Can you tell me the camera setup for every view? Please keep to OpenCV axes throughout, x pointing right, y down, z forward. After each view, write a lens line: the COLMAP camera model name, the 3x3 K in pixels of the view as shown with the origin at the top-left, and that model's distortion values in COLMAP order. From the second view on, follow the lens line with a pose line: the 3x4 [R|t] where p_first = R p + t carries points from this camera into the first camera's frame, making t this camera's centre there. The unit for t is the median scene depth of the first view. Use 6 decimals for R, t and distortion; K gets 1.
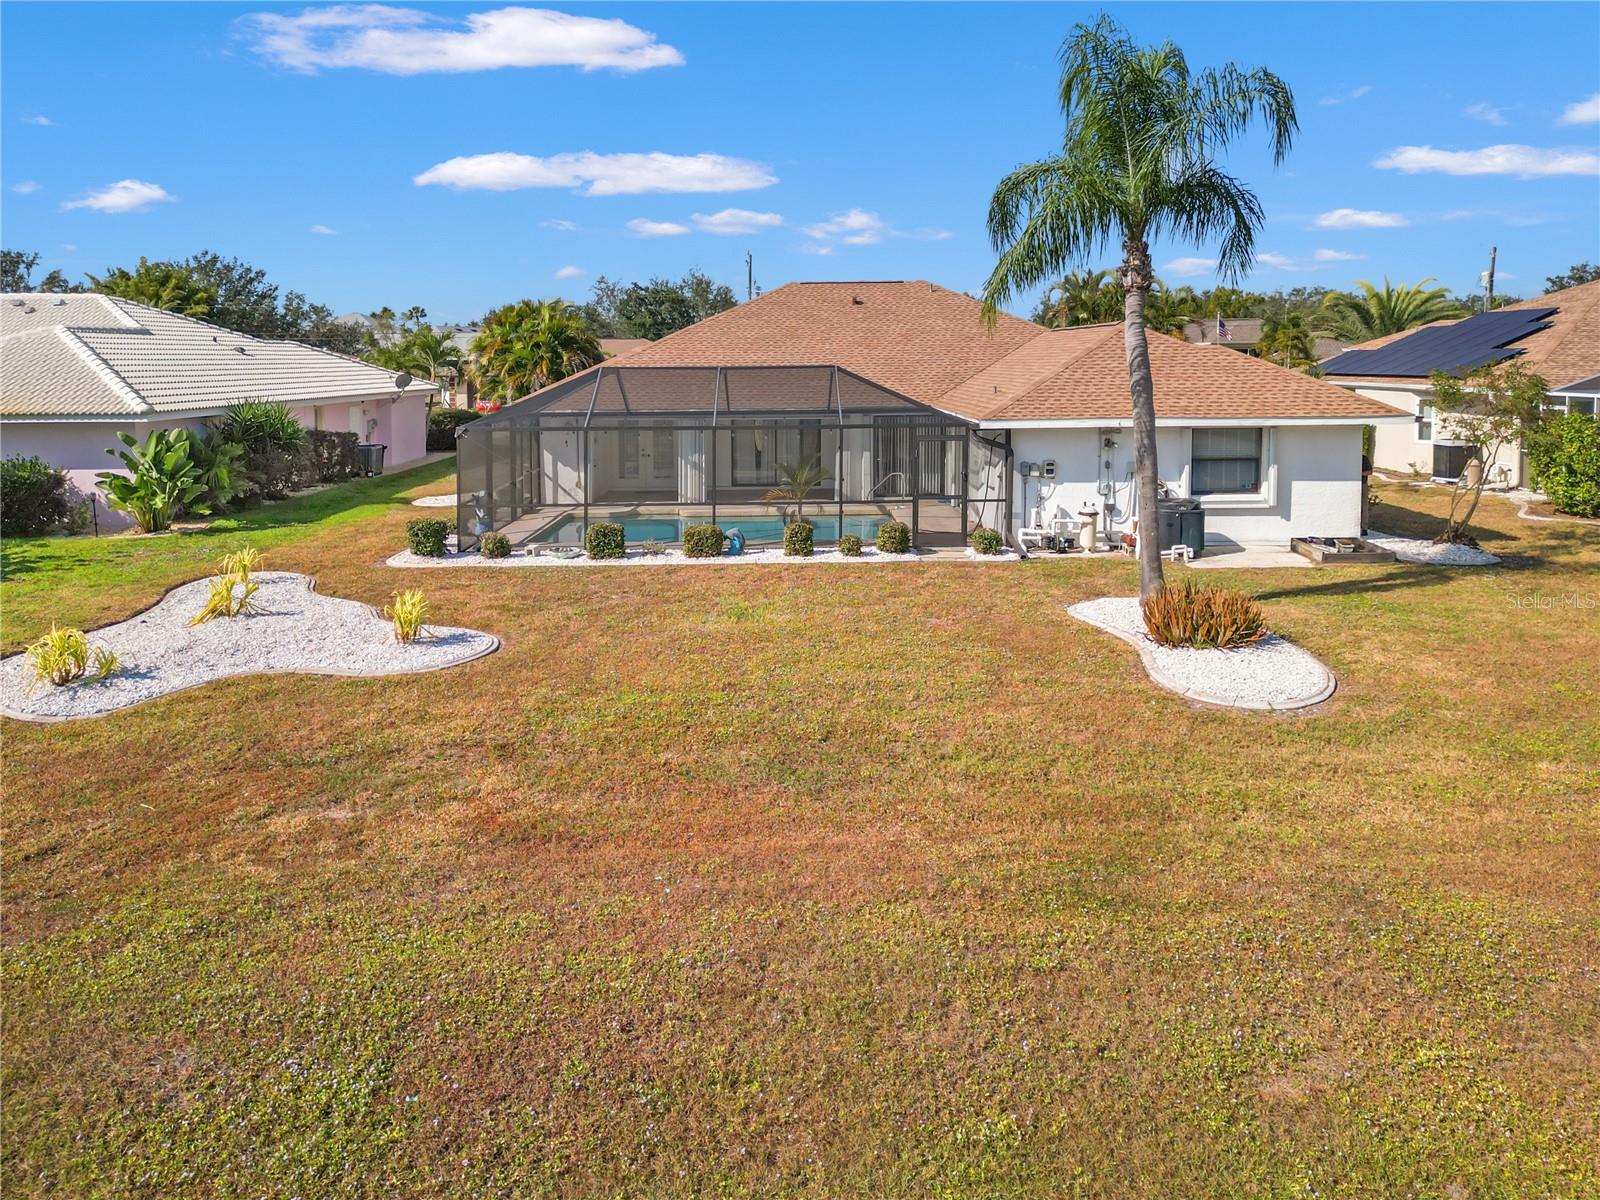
lens RADIAL K [[1118.5, 0, 801.5], [0, 1118.5, 592.7], [0, 0, 1]] dist [0.027448, 0.004537]
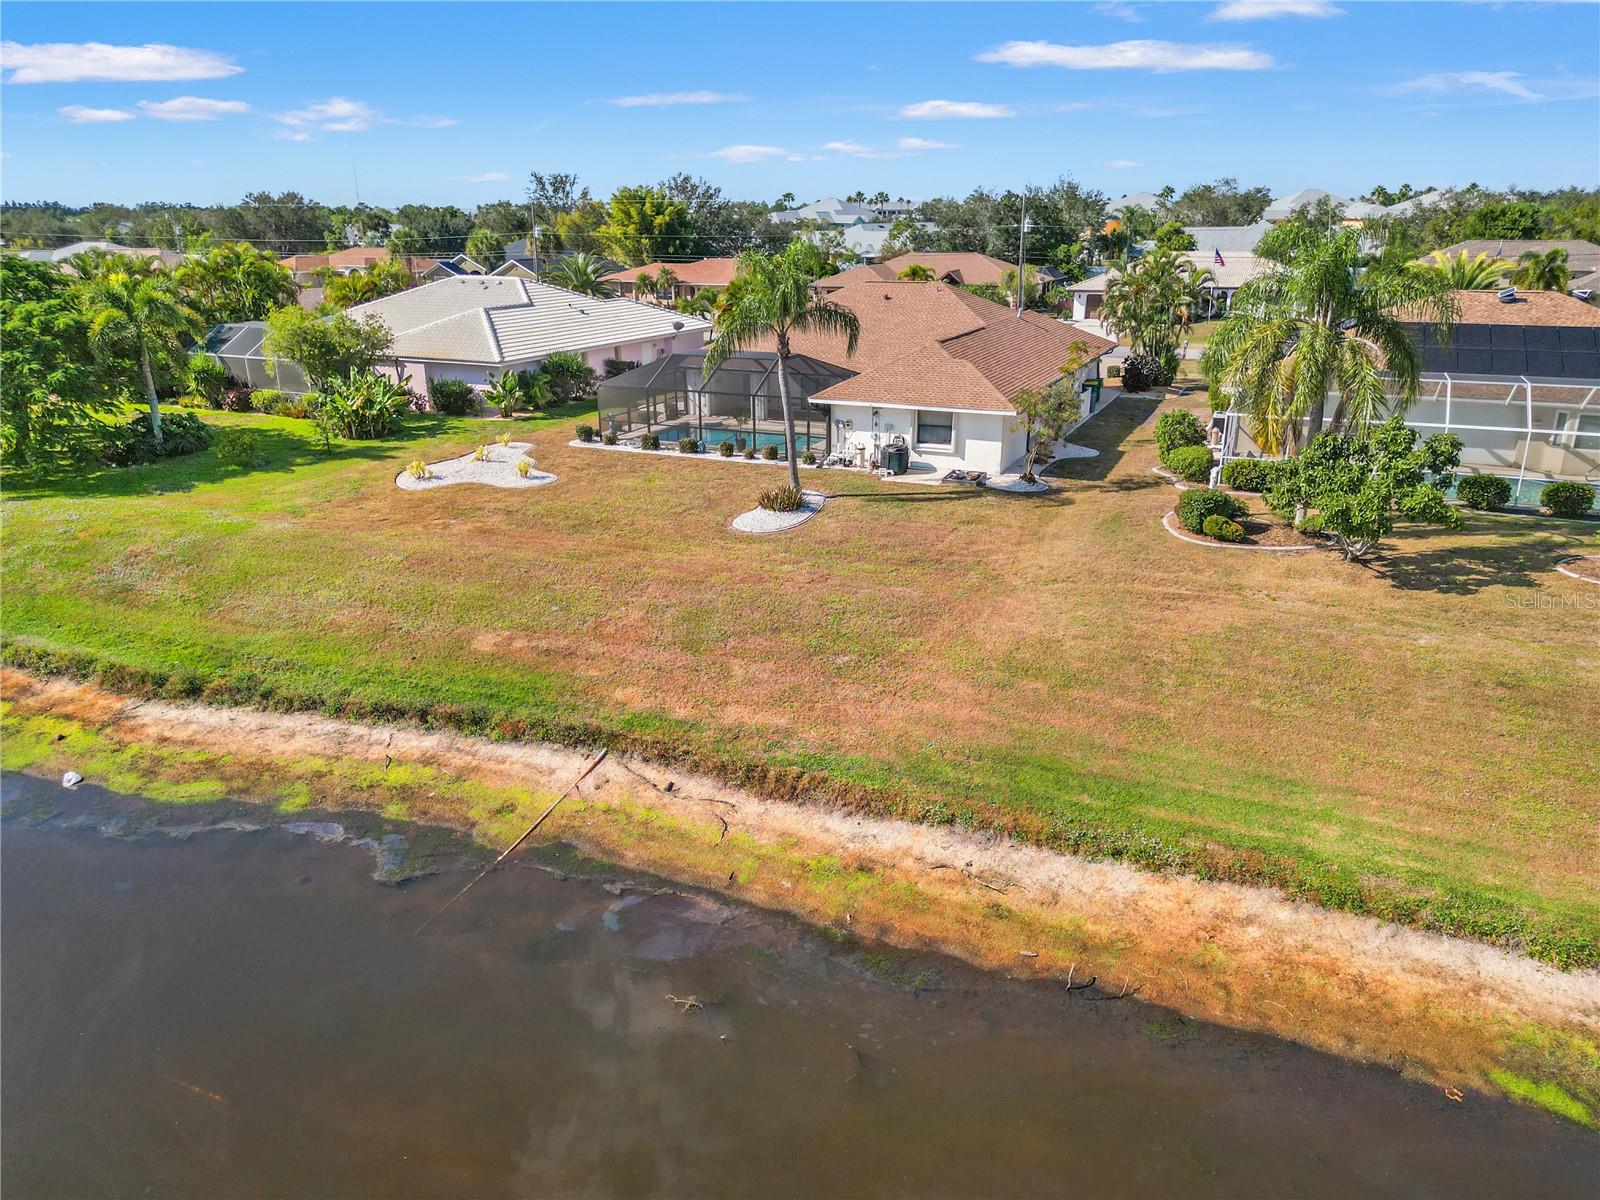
lens RADIAL K [[1118.5, 0, 799.7], [0, 1118.5, 605.1], [0, 0, 1]] dist [0.027448, 0.004537]
pose [[0.907742, 0.141358, -0.394997, 0.959864], [-0.091741, 0.985621, 0.141896, -0.066870], [0.409375, -0.092568, 0.907658, -0.848312]]
